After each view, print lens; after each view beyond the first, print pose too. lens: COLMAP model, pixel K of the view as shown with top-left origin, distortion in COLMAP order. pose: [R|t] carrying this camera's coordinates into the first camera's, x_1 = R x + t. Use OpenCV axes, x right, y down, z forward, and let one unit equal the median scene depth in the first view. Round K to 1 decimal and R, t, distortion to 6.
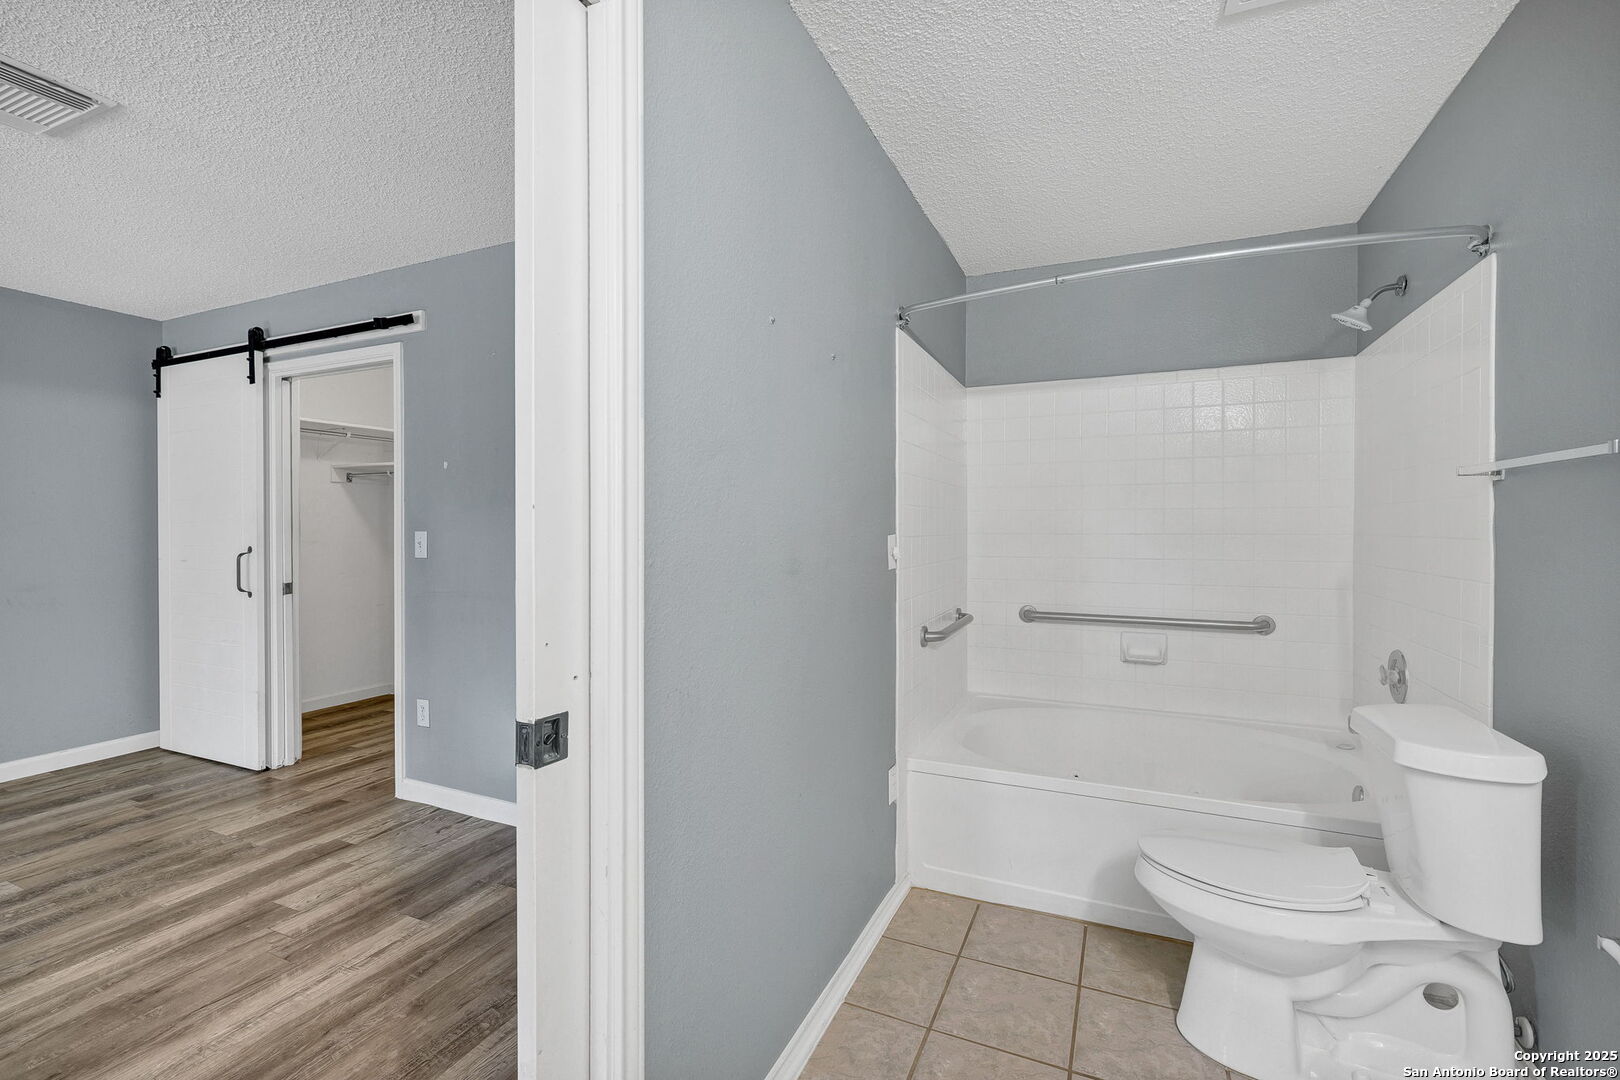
lens RADIAL K [[692.9, 0, 812.0], [0, 692.9, 528.8], [0, 0, 1]] dist [-0.000739, -0.000278]
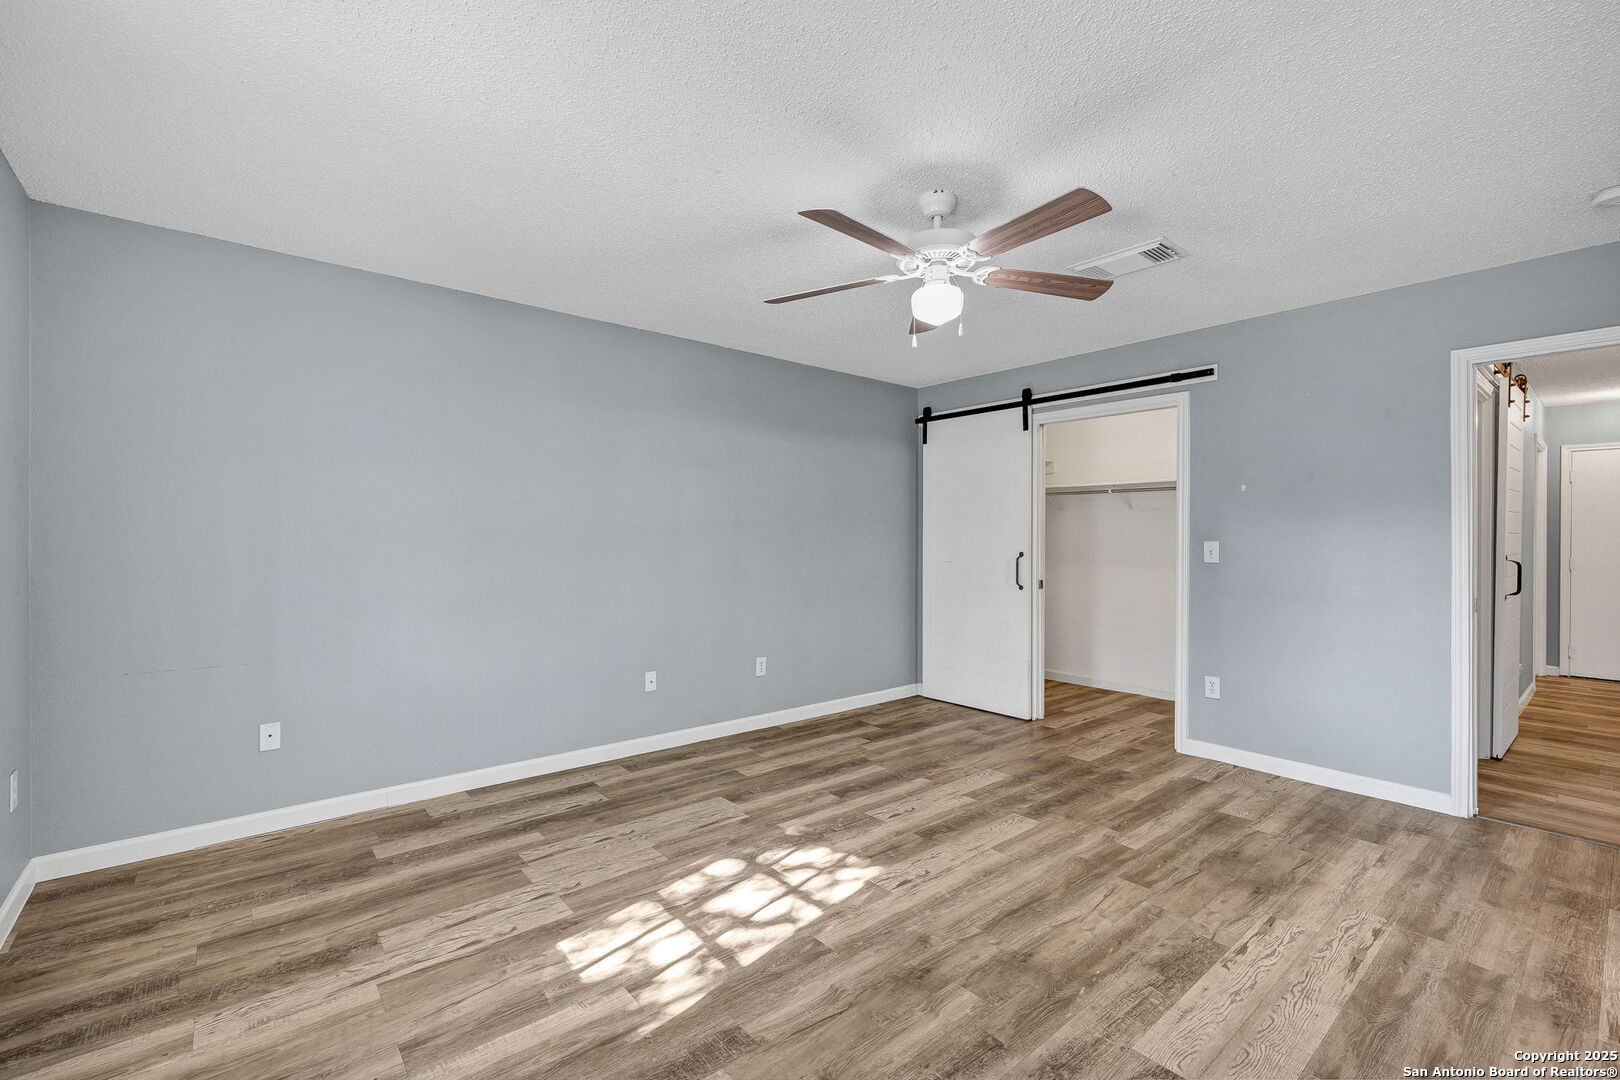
lens RADIAL K [[692.9, 0, 805.6], [0, 692.9, 534.3], [0, 0, 1]] dist [-0.000739, -0.000278]
pose [[0.899582, 0.000631, -0.436751, -0.722812], [-0.004509, 0.999959, -0.007843, 0.005130], [0.436728, 0.009024, 0.899548, -0.467062]]
